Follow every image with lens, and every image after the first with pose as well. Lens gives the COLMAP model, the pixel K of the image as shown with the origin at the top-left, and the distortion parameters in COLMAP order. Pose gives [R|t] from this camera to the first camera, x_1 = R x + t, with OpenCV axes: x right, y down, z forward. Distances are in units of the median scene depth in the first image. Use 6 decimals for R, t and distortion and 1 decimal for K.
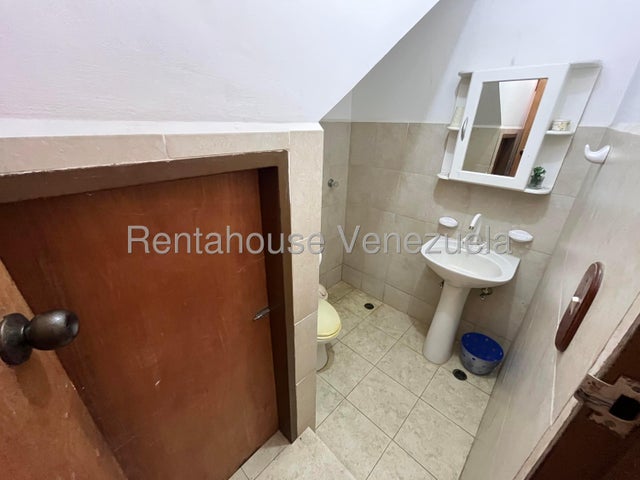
lens RADIAL K [[258.9, 0, 318.3], [0, 258.9, 238.5], [0, 0, 1]] dist [-0.000242, -0.000141]
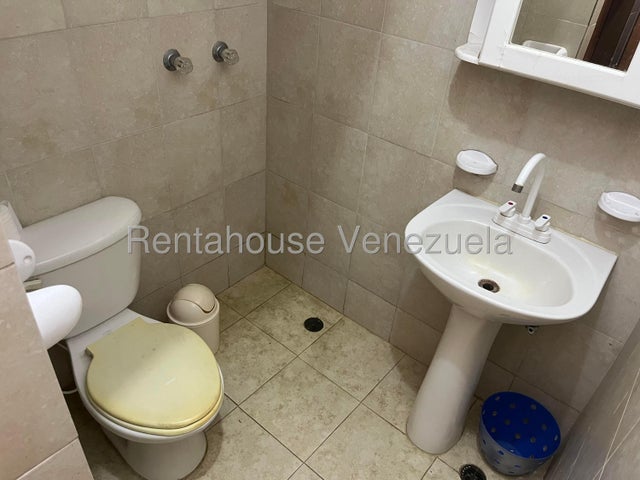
lens RADIAL K [[491.9, 0, 320.0], [0, 491.9, 240.0], [0, 0, 1]] dist [0.027818, 0.001363]
pose [[0.995283, 0.004901, 0.096885, 0.155315], [-0.023211, 0.981746, 0.188777, -0.085409], [-0.094192, -0.190135, 0.977229, 0.178966]]
